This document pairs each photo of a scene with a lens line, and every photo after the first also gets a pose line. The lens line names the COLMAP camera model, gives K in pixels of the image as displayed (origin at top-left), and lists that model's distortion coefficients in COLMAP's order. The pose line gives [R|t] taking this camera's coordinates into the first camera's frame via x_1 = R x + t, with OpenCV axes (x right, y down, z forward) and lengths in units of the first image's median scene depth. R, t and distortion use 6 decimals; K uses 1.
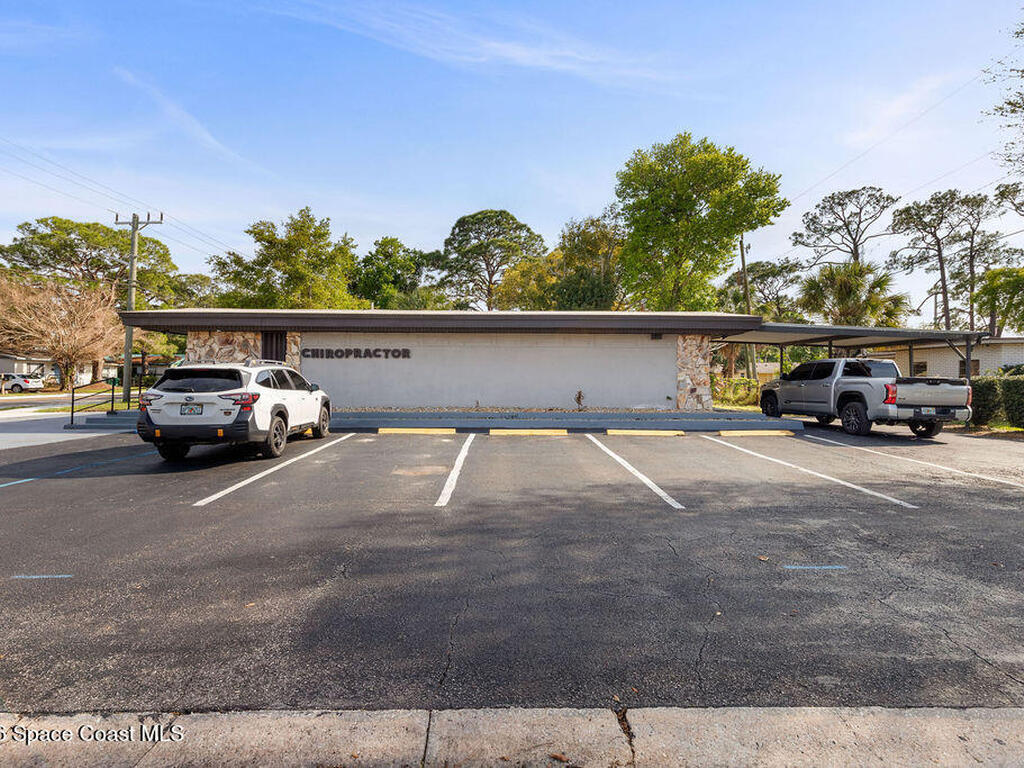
lens RADIAL K [[519.4, 0, 512.1], [0, 519.4, 381.7], [0, 0, 1]] dist [0.002218, -0.002359]
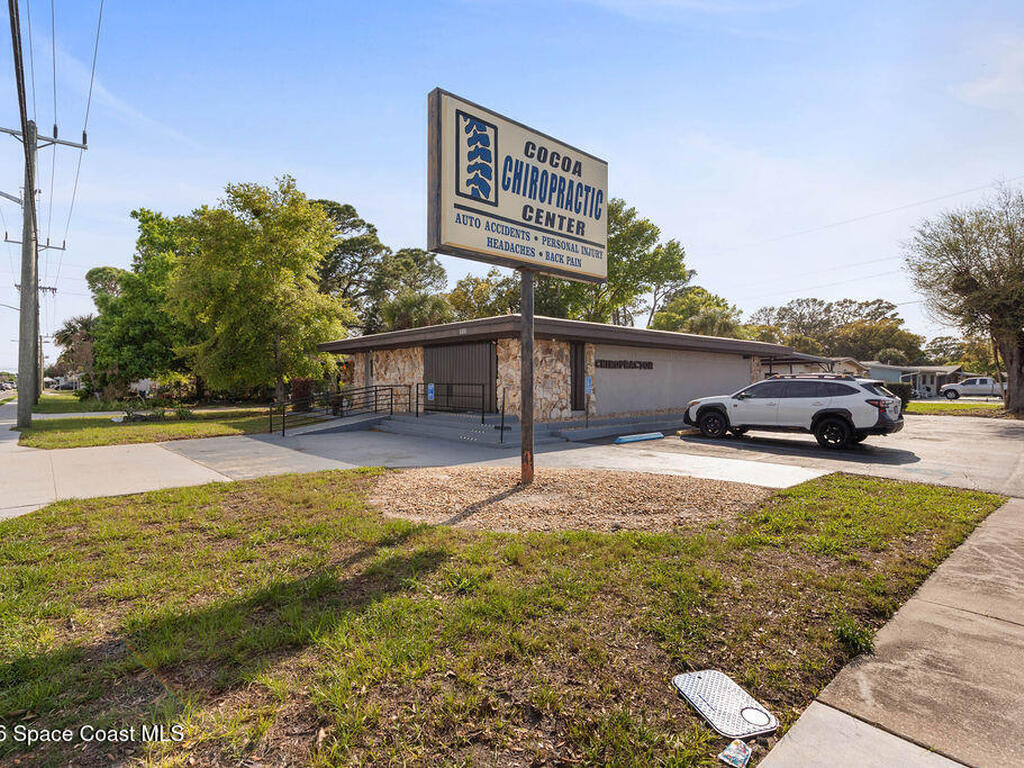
lens RADIAL K [[519.4, 0, 511.5], [0, 519.4, 382.4], [0, 0, 1]] dist [0.002218, -0.002359]
pose [[0.769397, -0.001632, 0.638769, -1.204957], [0.006929, 0.999959, -0.005792, -0.011243], [-0.638733, 0.008882, 0.769377, 0.292098]]
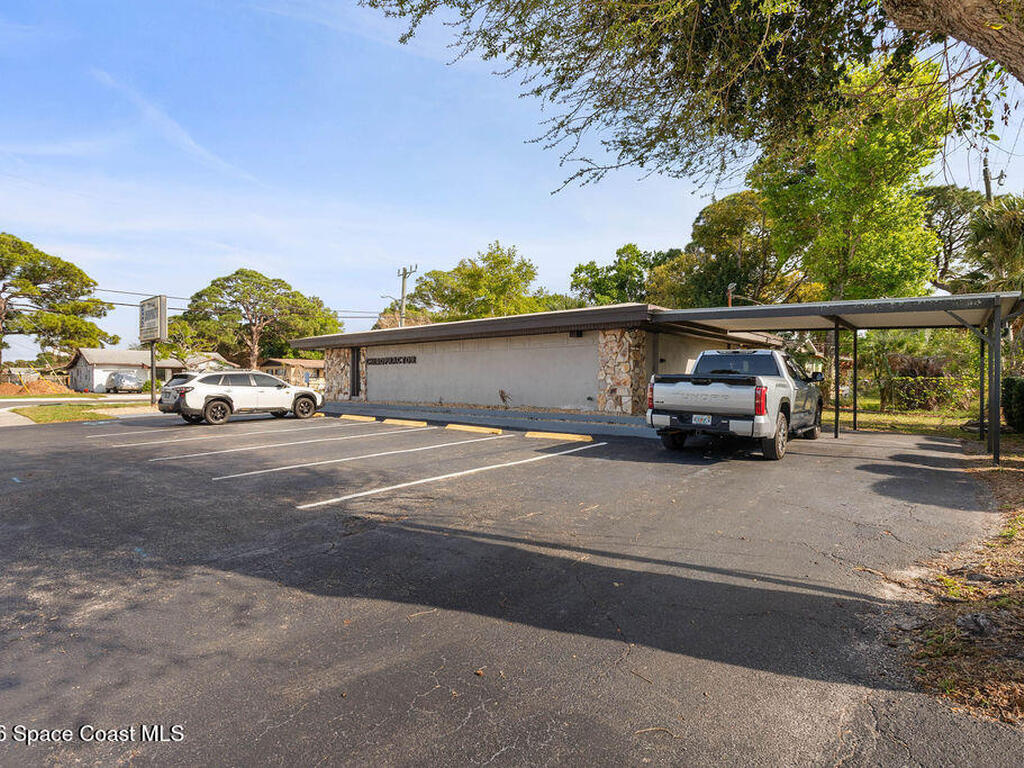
lens RADIAL K [[519.4, 0, 505.4], [0, 519.4, 381.5], [0, 0, 1]] dist [0.002218, -0.002359]
pose [[0.734947, -0.001704, -0.678122, 0.834903], [-0.001307, 0.999991, -0.003929, 0.004316], [0.678123, 0.003773, 0.734939, 0.209127]]
